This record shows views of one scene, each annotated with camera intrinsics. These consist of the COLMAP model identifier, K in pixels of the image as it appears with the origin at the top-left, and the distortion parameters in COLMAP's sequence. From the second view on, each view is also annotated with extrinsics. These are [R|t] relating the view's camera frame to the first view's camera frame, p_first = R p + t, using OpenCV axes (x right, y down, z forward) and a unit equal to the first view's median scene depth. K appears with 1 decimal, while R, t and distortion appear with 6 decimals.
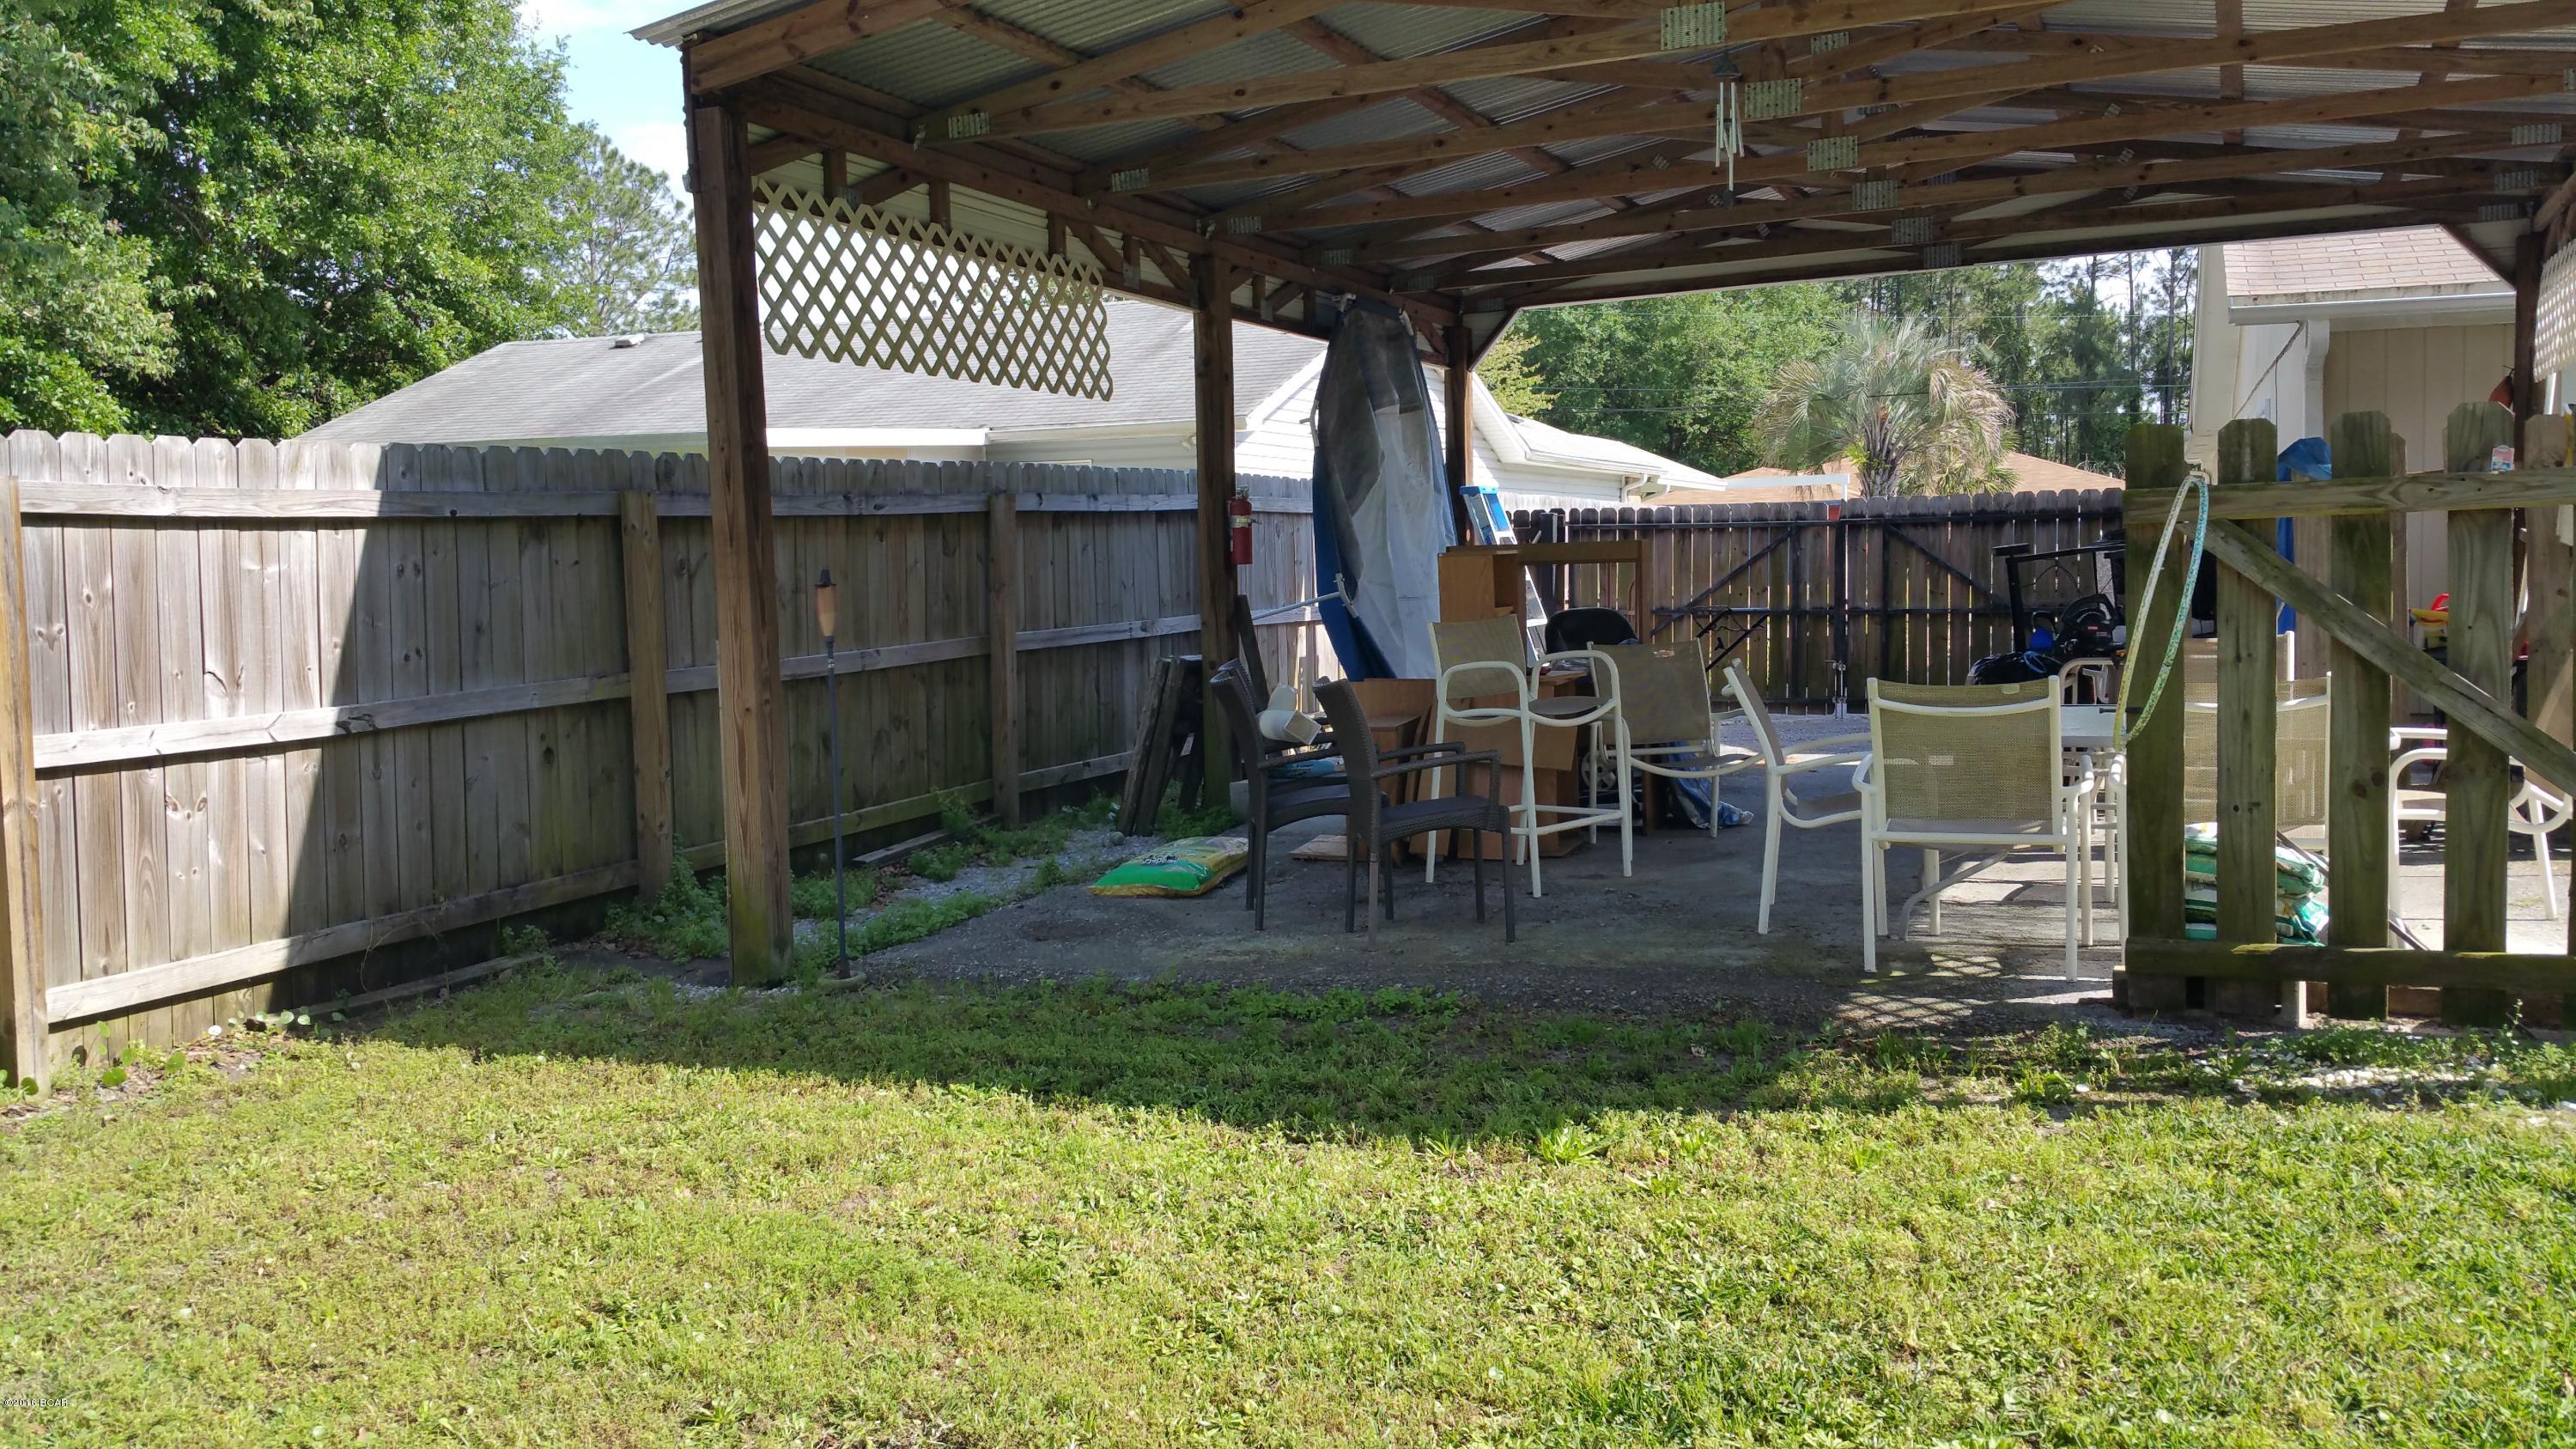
lens RADIAL K [[2101.0, 0, 1292.3], [0, 2101.0, 697.5], [0, 0, 1]] dist [0.145352, -0.314009]
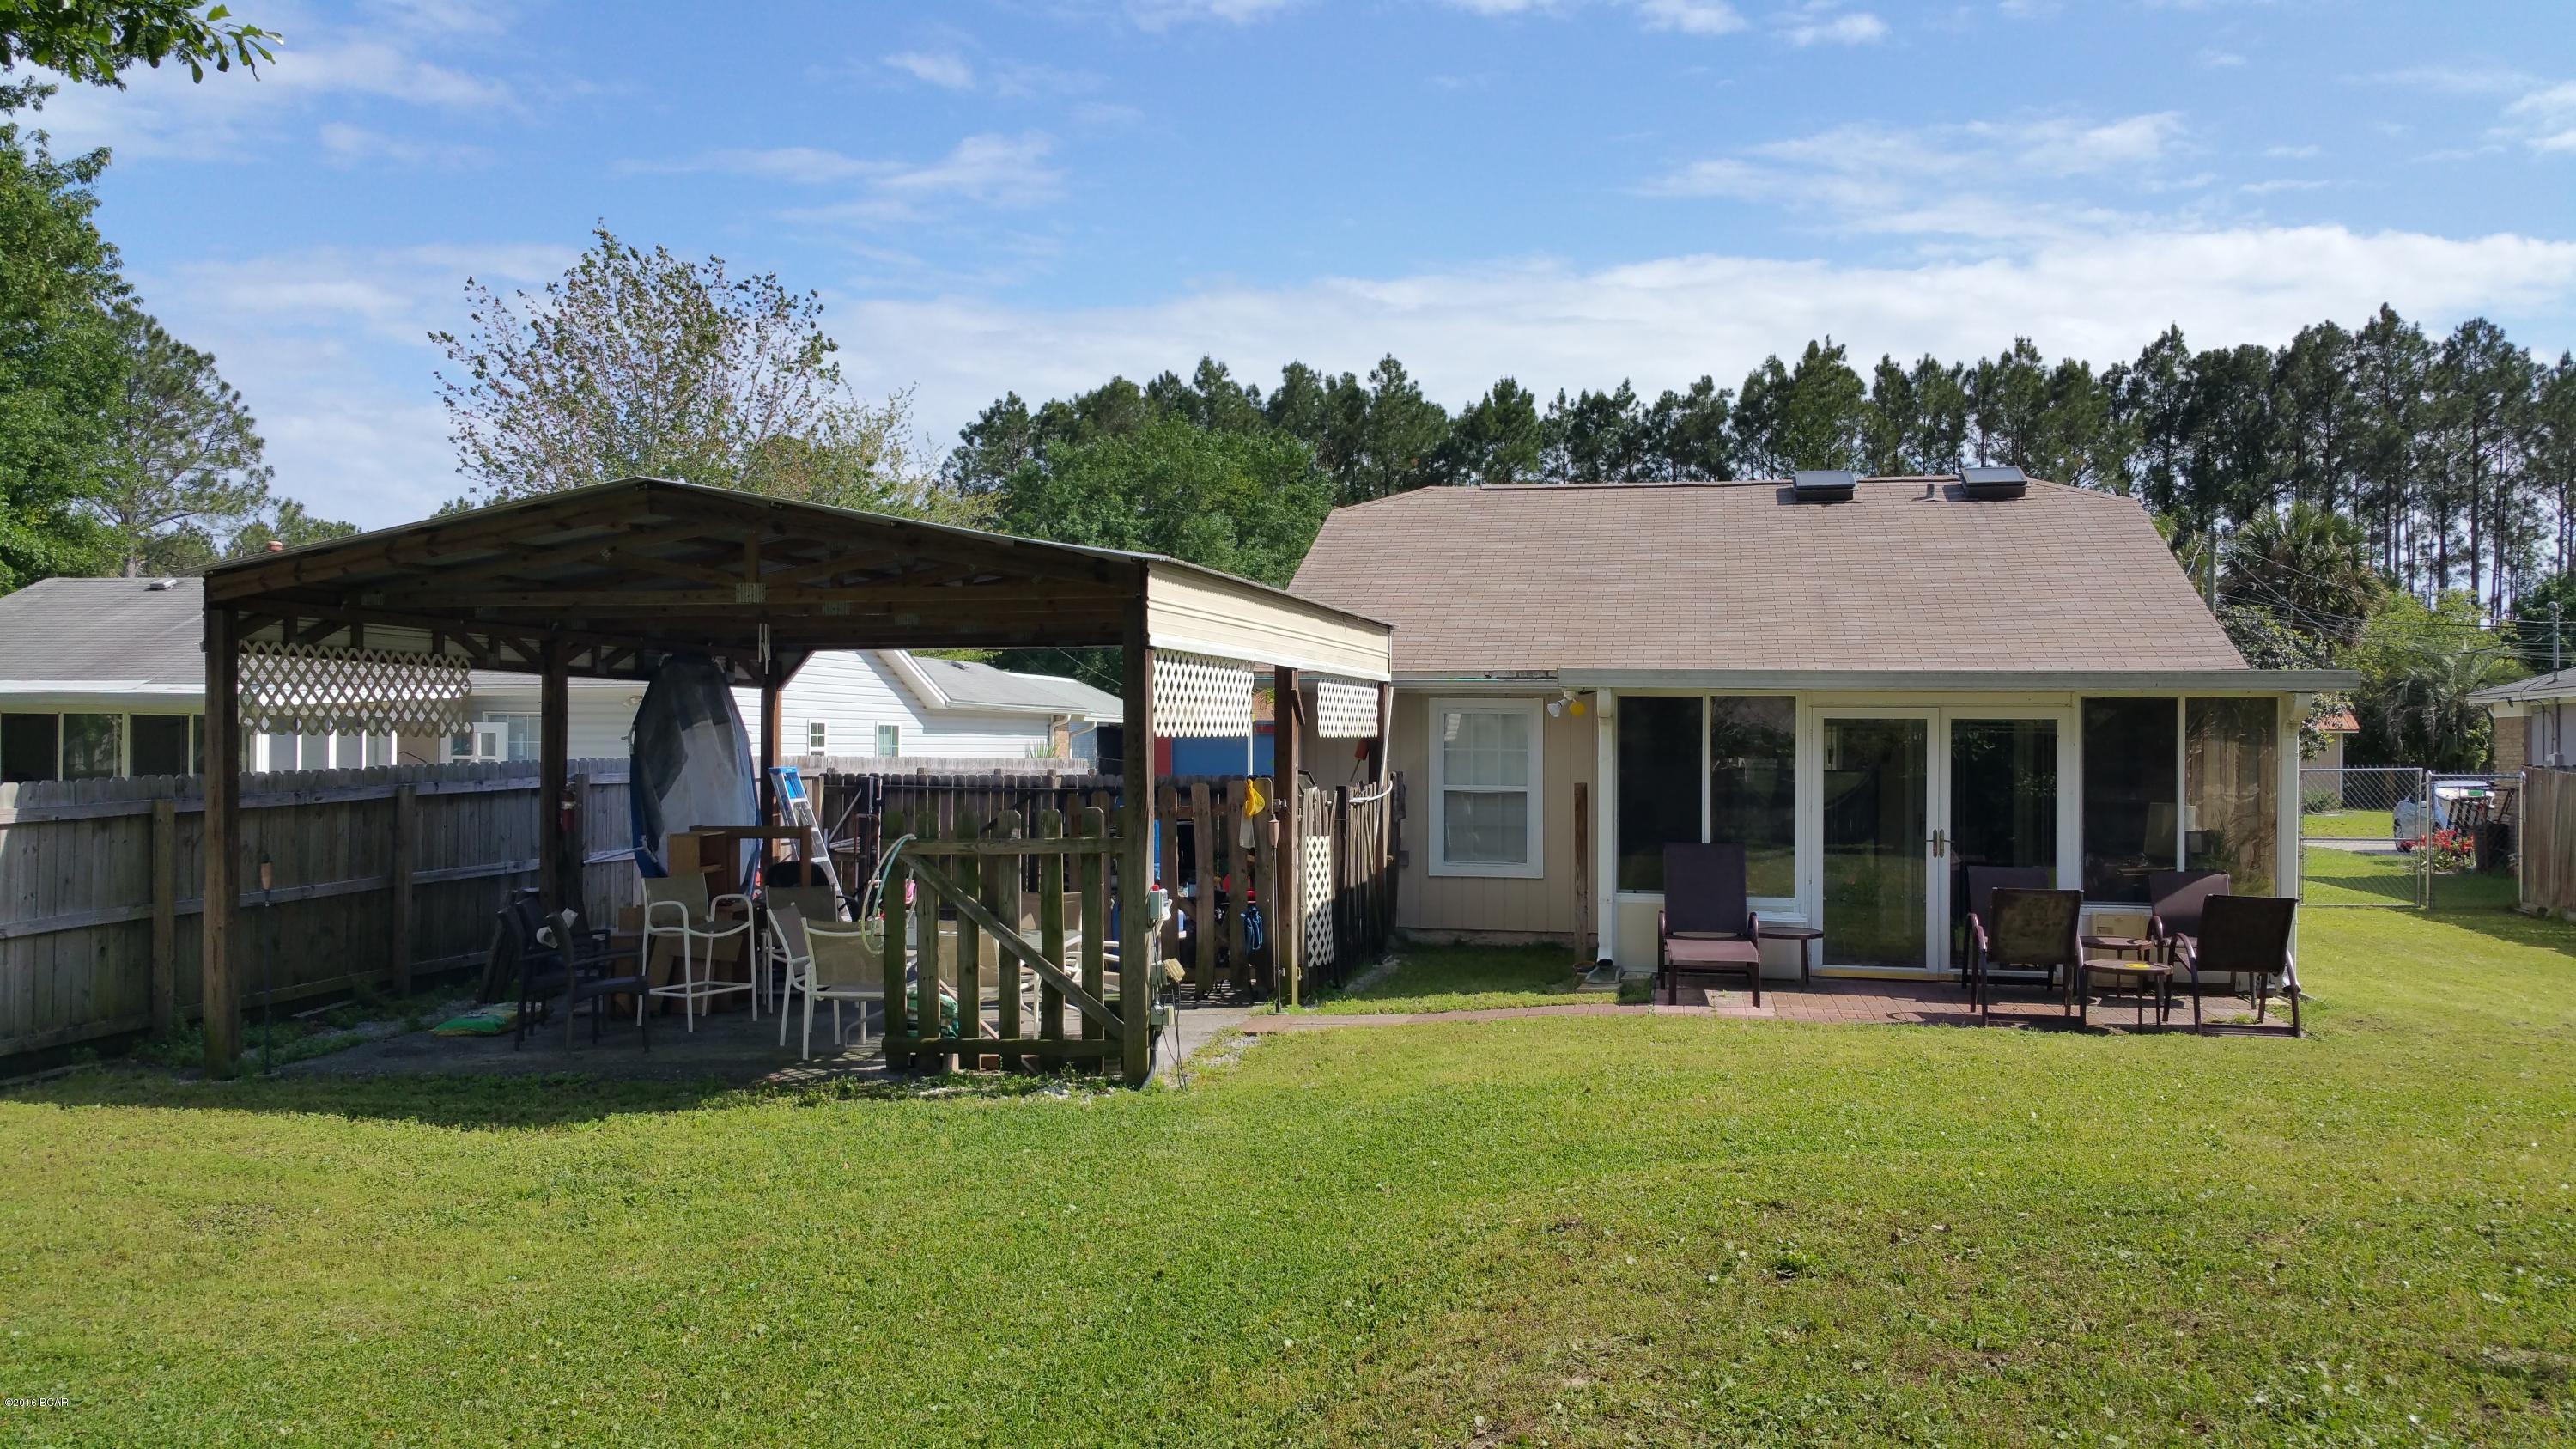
lens RADIAL K [[2103.8, 0, 1288.0], [0, 2103.8, 724.5], [0, 0, 1]] dist [0.084375, -0.203618]
pose [[0.981346, 0.027798, 0.190228, 0.261715], [-0.013141, 0.996876, -0.077879, -0.034044], [-0.191799, 0.073926, 0.978646, -0.872257]]
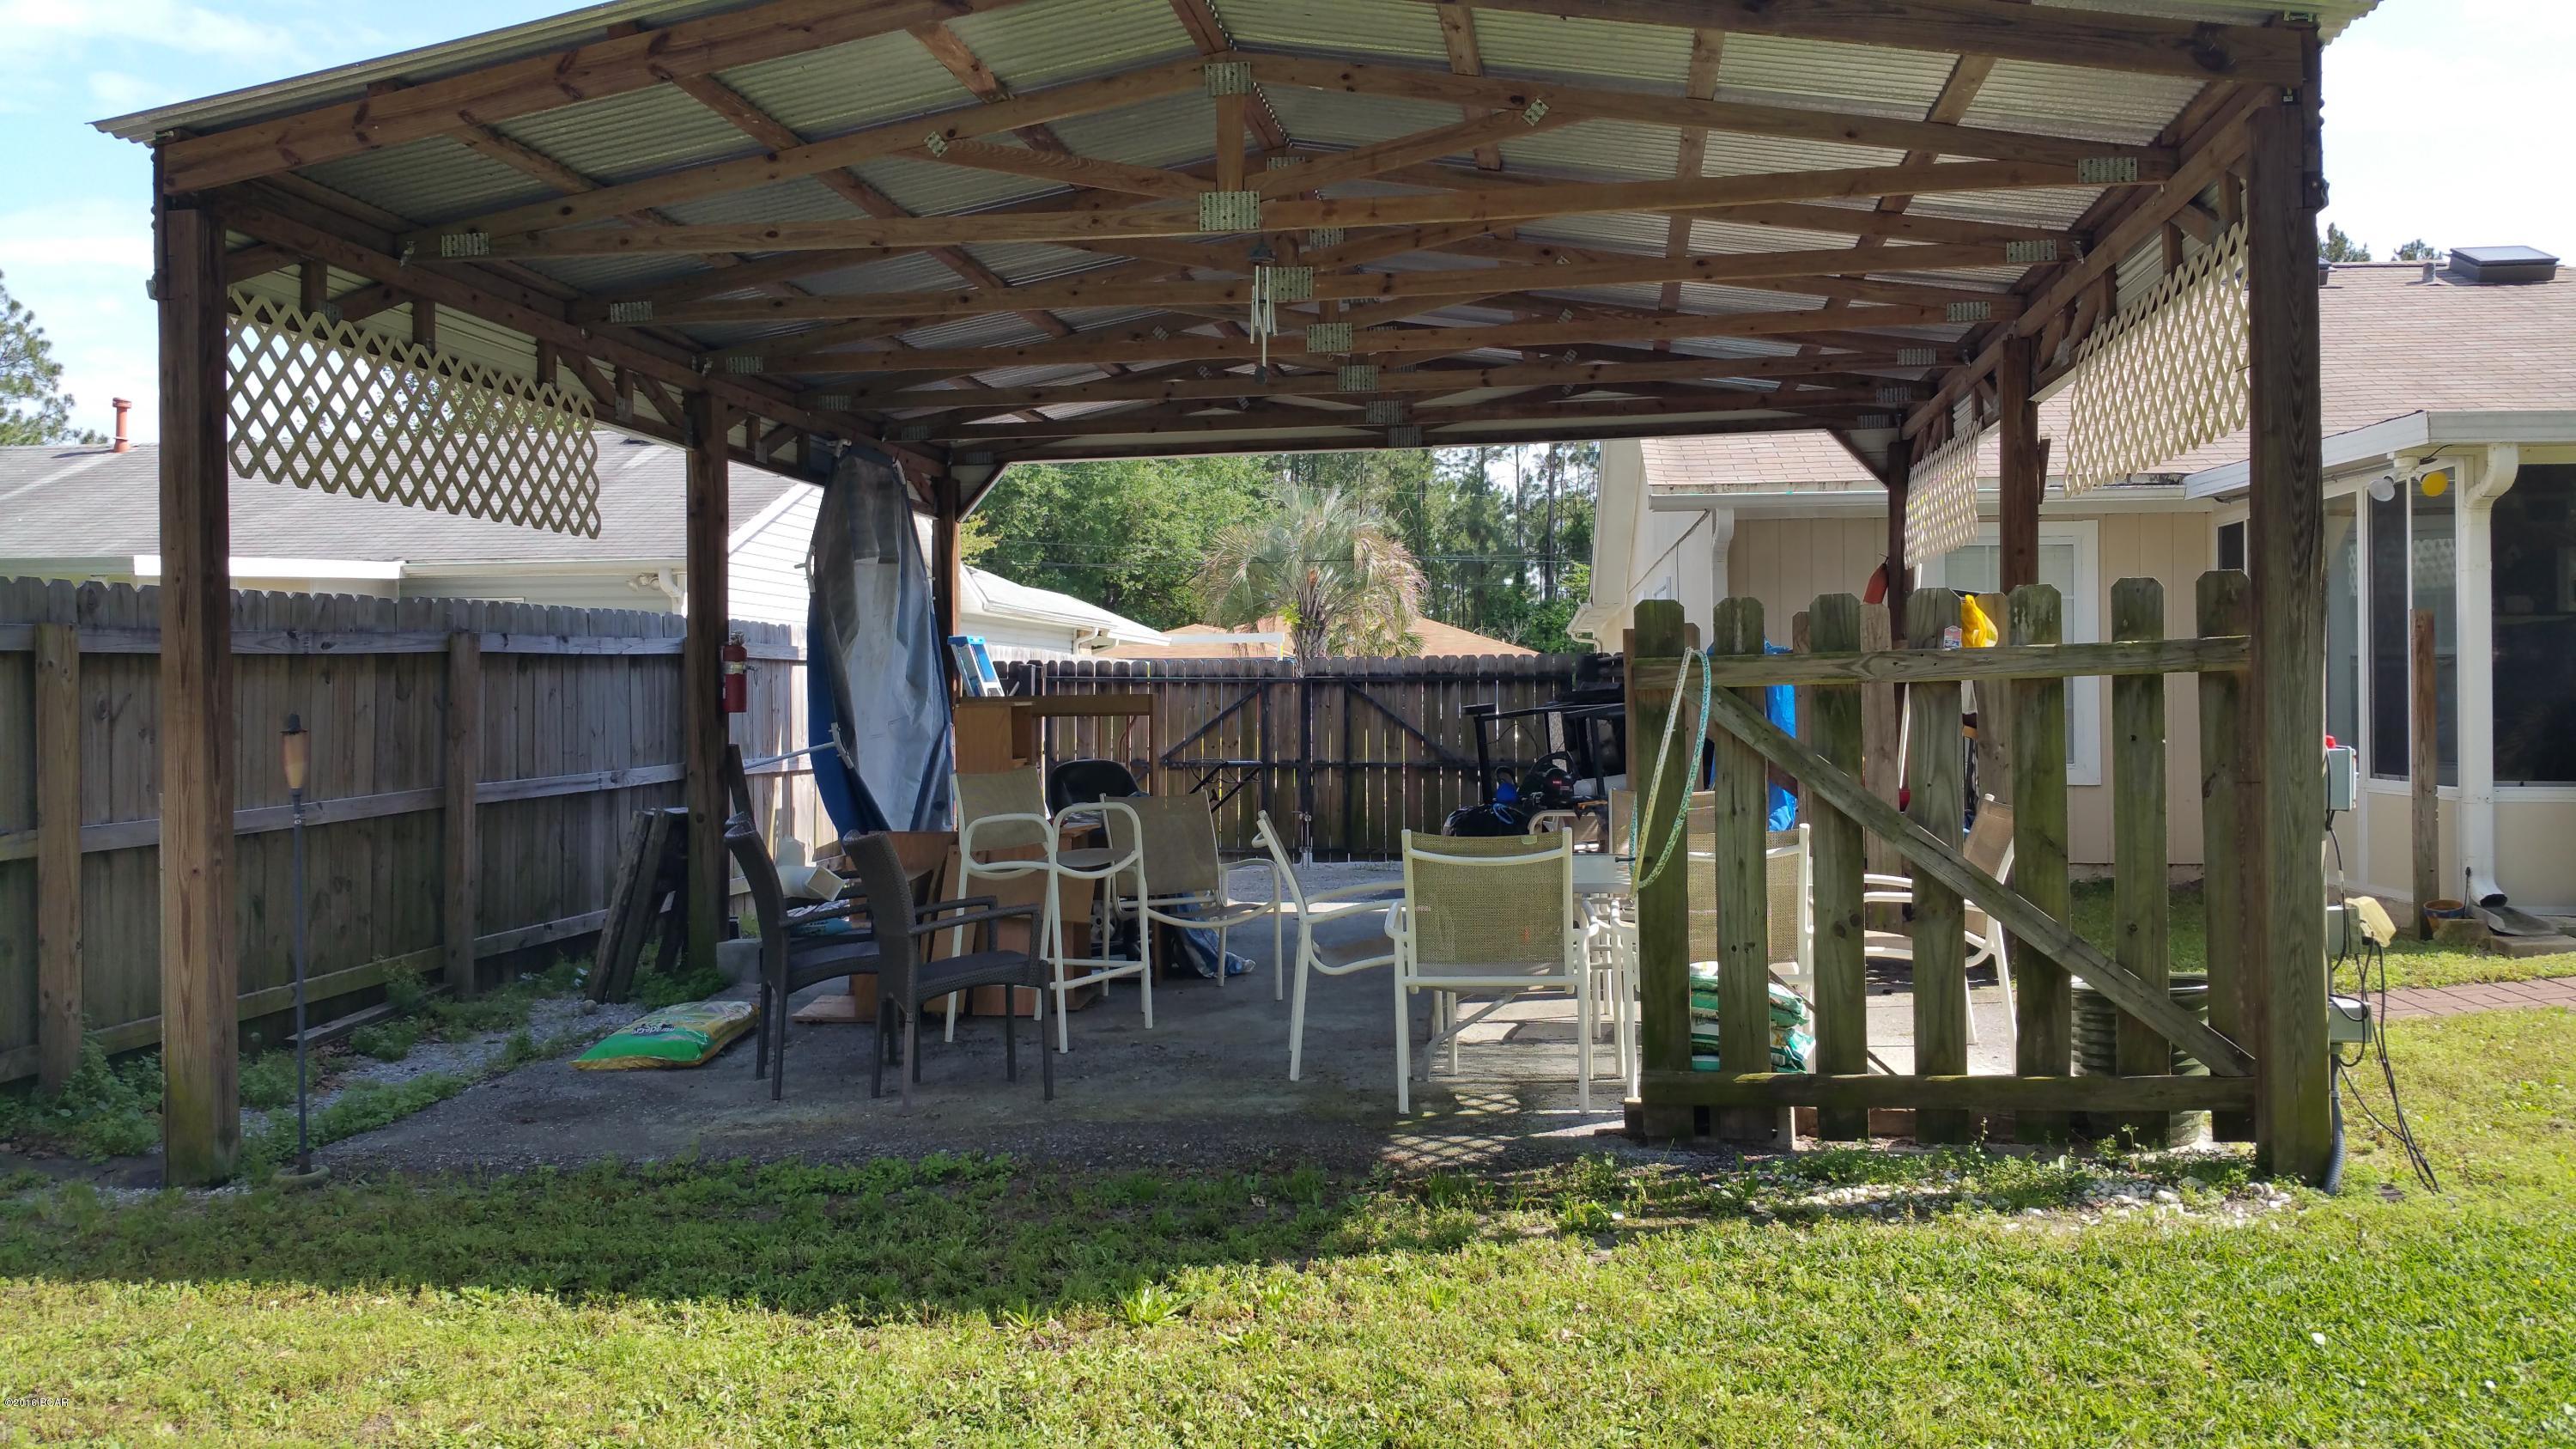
lens RADIAL K [[2093.1, 0, 1328.3], [0, 2093.1, 677.9], [0, 0, 1]] dist [0.145543, -0.307228]
pose [[0.959272, 0.017187, 0.281960, -0.046846], [0.005583, 0.996799, -0.079755, -0.001158], [-0.282428, 0.078081, 0.956105, 0.005907]]
